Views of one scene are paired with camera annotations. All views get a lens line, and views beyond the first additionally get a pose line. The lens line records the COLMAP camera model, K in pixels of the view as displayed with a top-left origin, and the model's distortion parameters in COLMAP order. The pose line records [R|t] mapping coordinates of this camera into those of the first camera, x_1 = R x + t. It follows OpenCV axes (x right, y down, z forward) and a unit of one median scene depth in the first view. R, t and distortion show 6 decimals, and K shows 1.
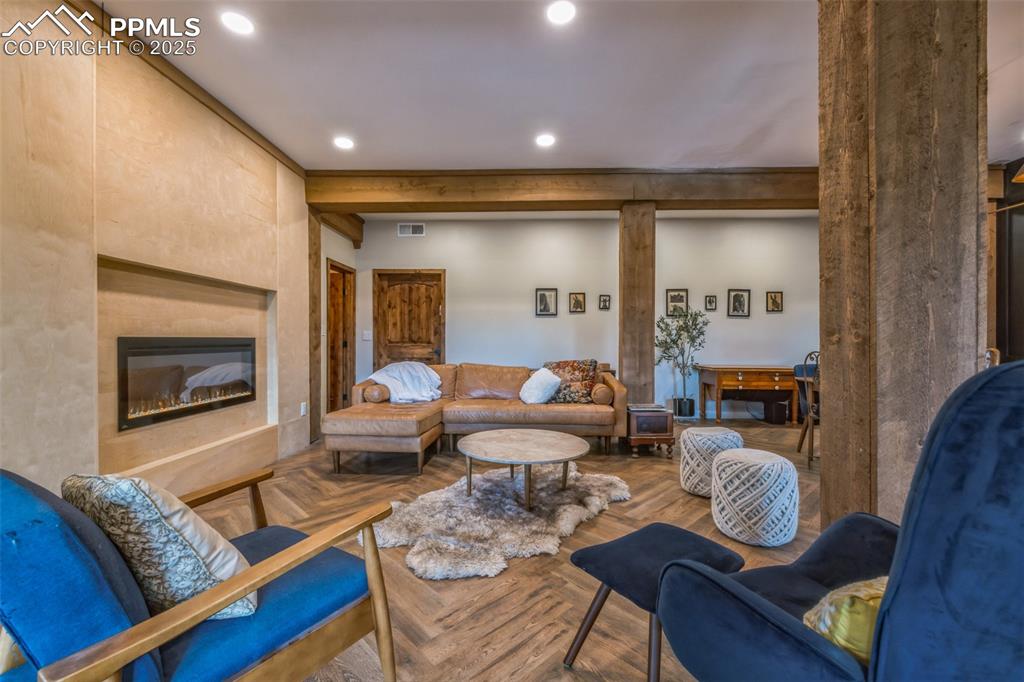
lens RADIAL K [[427.6, 0, 509.5], [0, 427.6, 340.5], [0, 0, 1]] dist [-0.001843, -0.000482]
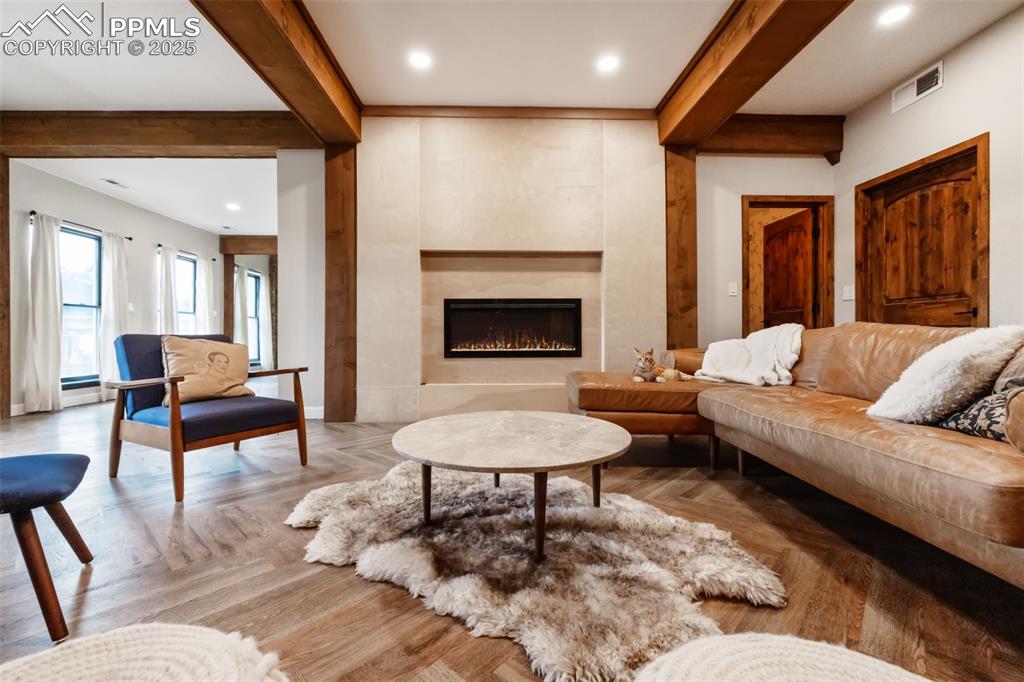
lens RADIAL K [[427.6, 0, 508.9], [0, 427.6, 341.2], [0, 0, 1]] dist [-0.001843, -0.000482]
pose [[0.063117, 0.013139, -0.997920, 0.291282], [0.002893, 0.999907, 0.013348, 0.053355], [0.998002, -0.003729, 0.063073, 0.466985]]
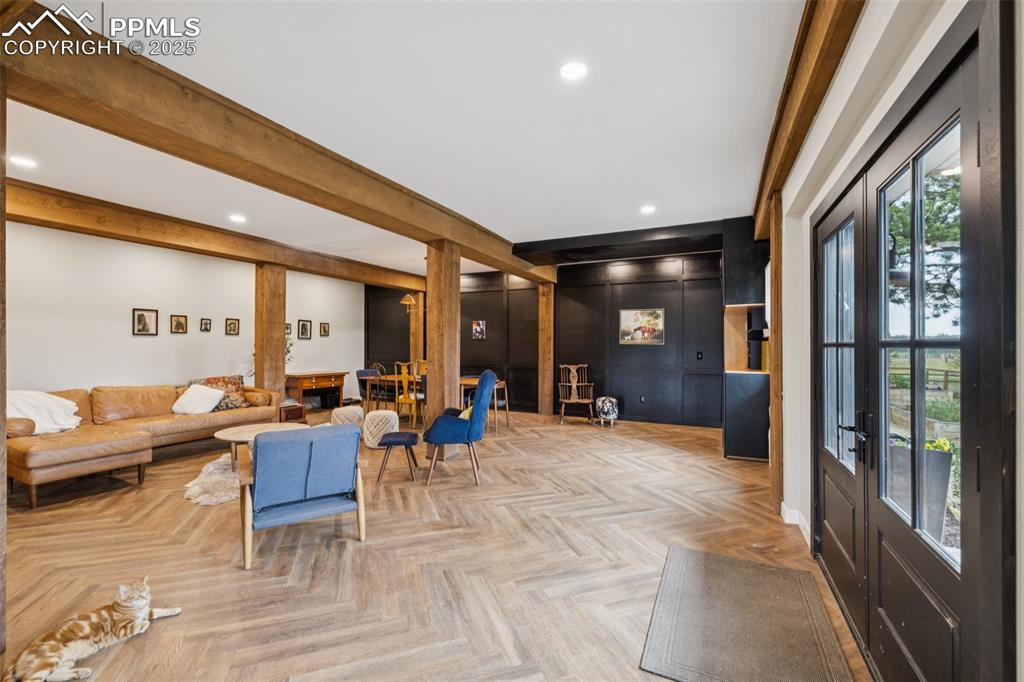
lens RADIAL K [[427.6, 0, 512.1], [0, 427.6, 342.8], [0, 0, 1]] dist [-0.001843, -0.000482]
pose [[0.404114, 0.004495, 0.914698, -0.560559], [-0.001211, 0.999990, -0.004379, -0.041787], [-0.914708, 0.000662, 0.404115, -0.255247]]
